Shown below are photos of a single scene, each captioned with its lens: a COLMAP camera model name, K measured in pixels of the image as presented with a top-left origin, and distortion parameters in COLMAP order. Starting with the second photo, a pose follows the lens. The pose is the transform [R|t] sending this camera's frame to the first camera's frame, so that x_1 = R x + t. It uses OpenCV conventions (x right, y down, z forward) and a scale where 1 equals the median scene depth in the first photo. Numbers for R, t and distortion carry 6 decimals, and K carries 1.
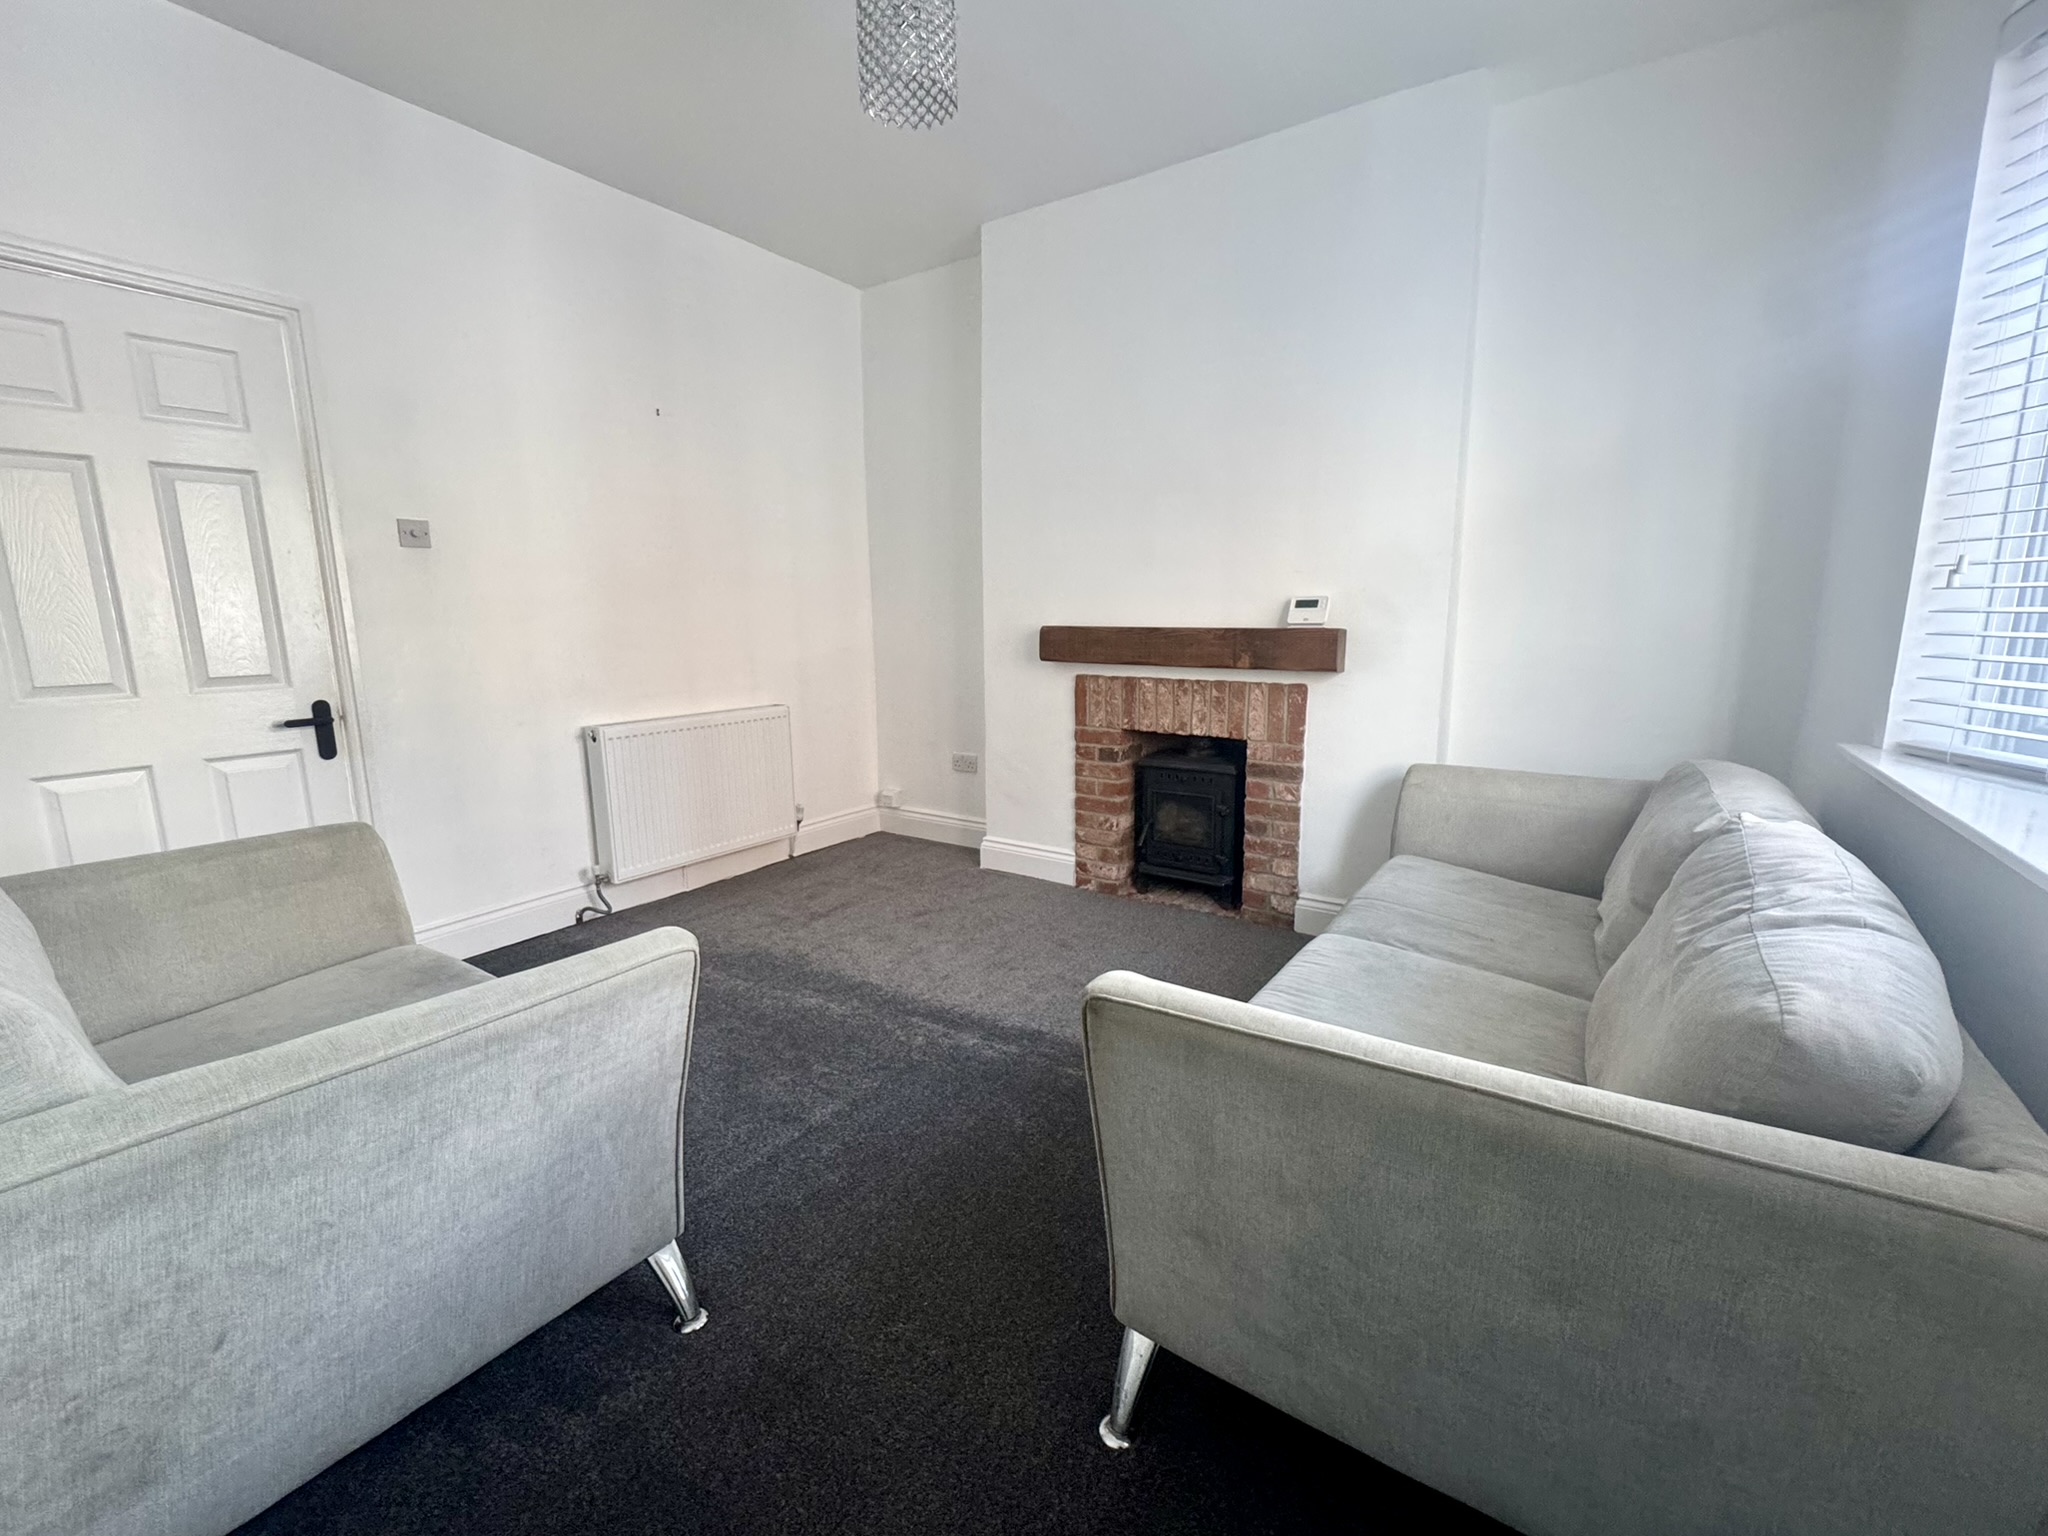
lens RADIAL K [[867.7, 0, 1017.5], [0, 867.7, 768.7], [0, 0, 1]] dist [0.000296, 0.000039]
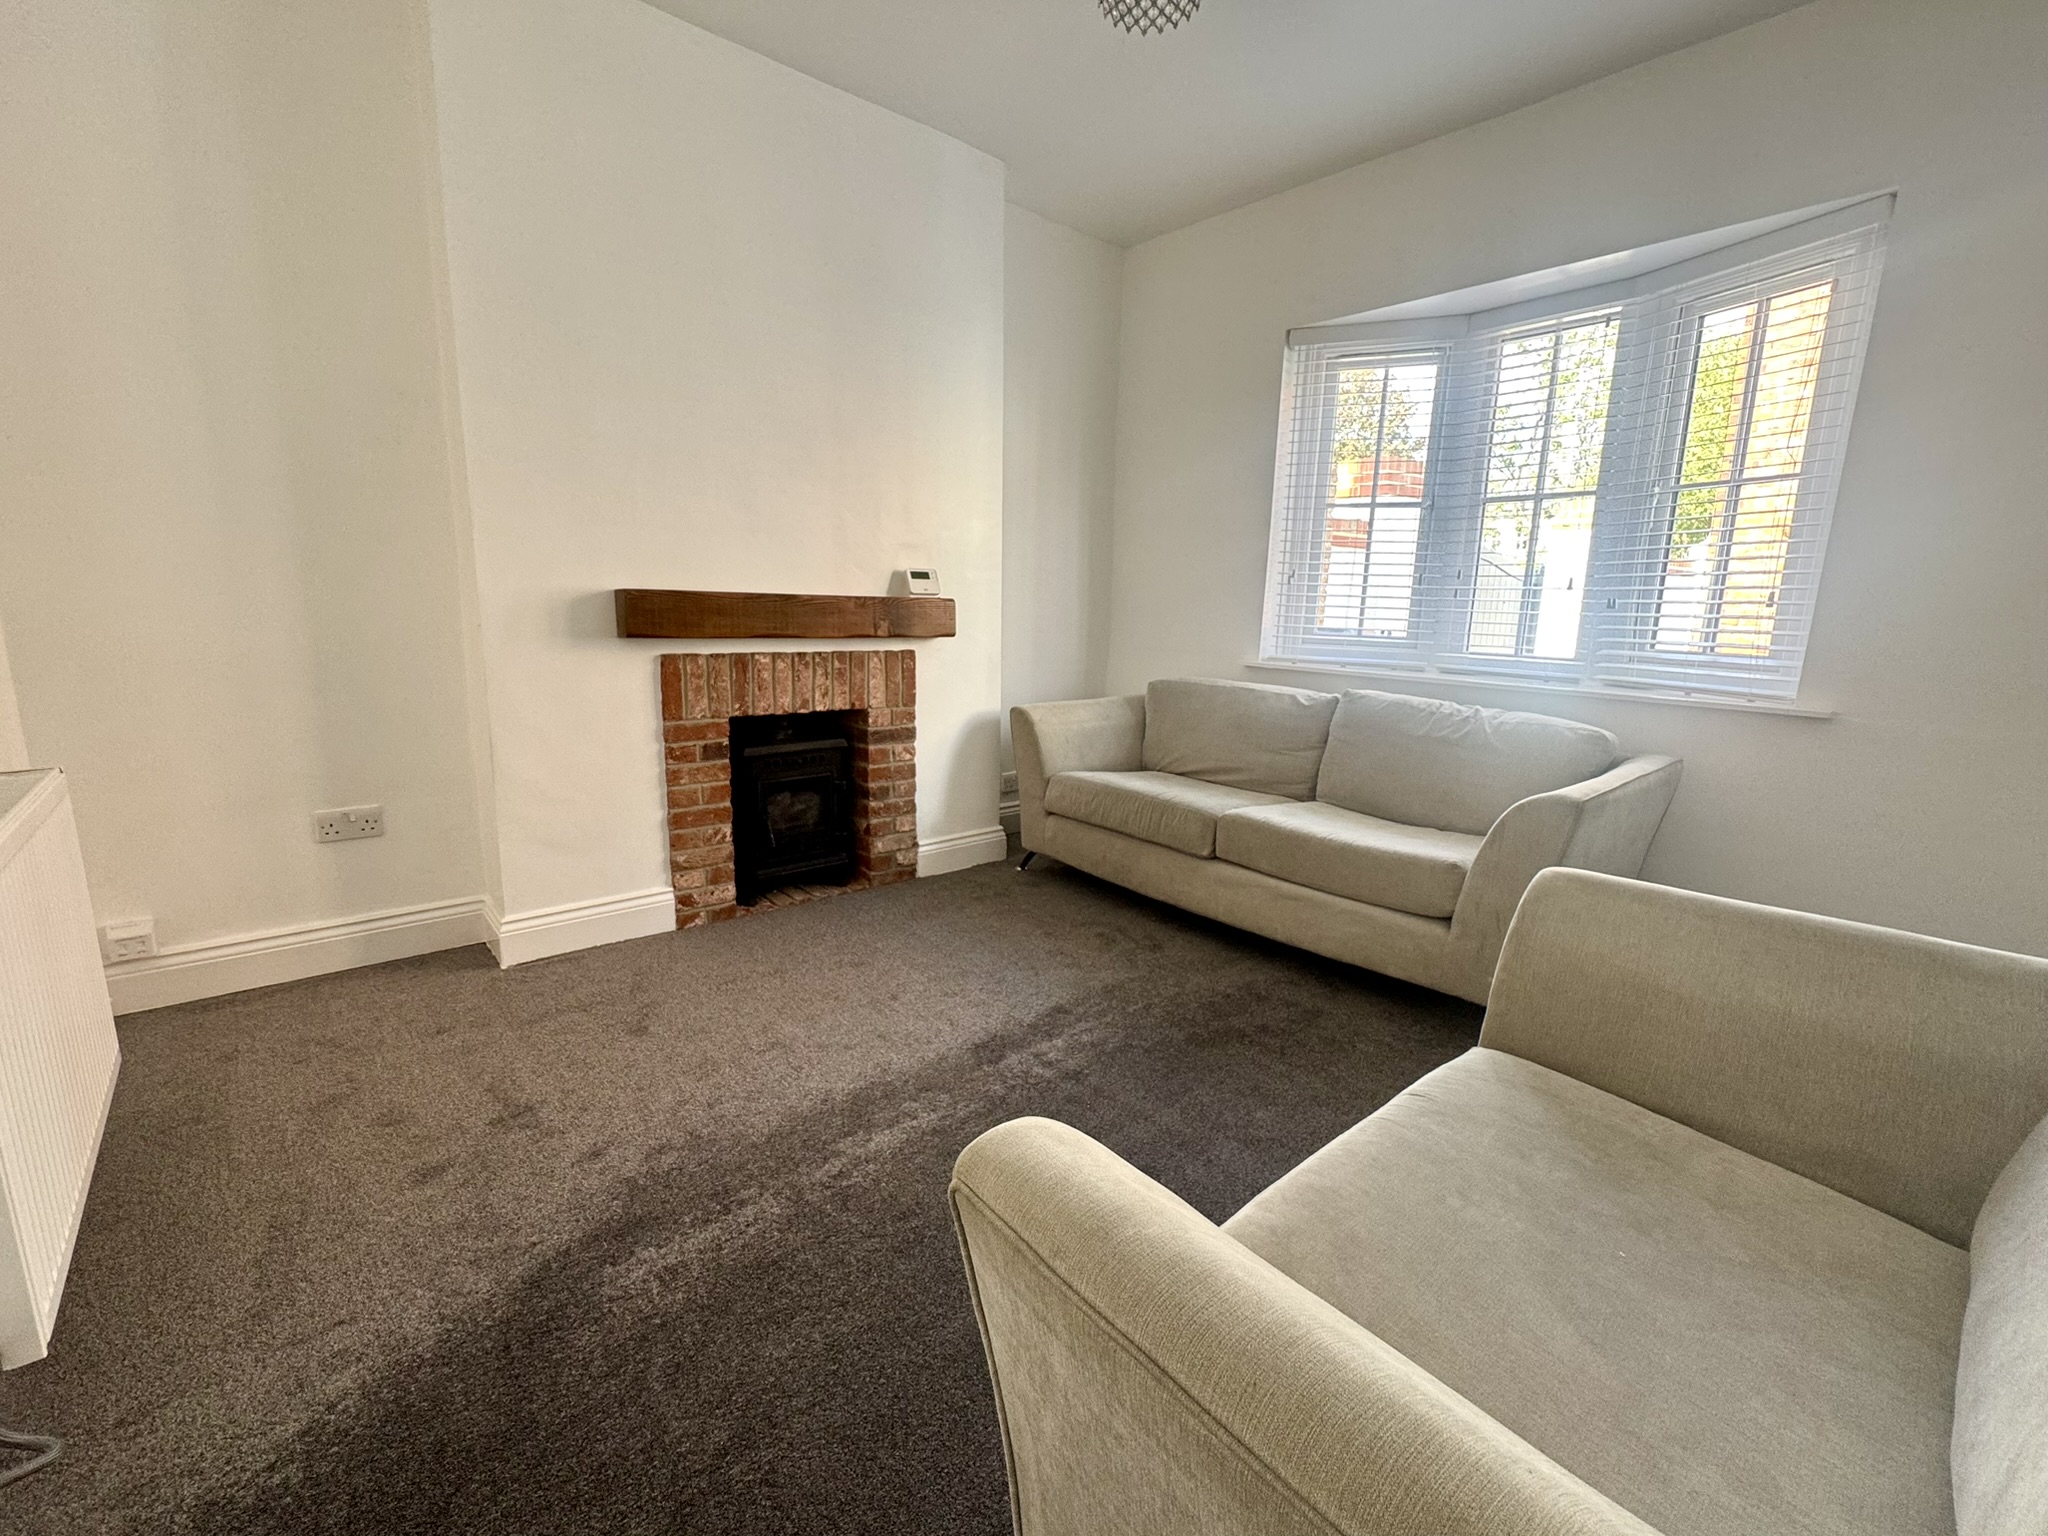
lens RADIAL K [[867.7, 0, 1016.2], [0, 867.7, 769.2], [0, 0, 1]] dist [0.000296, 0.000039]
pose [[0.264180, -0.167678, 0.949786, -0.634963], [0.150680, 0.979854, 0.131076, -0.067928], [-0.952630, 0.108486, 0.284124, 0.536404]]
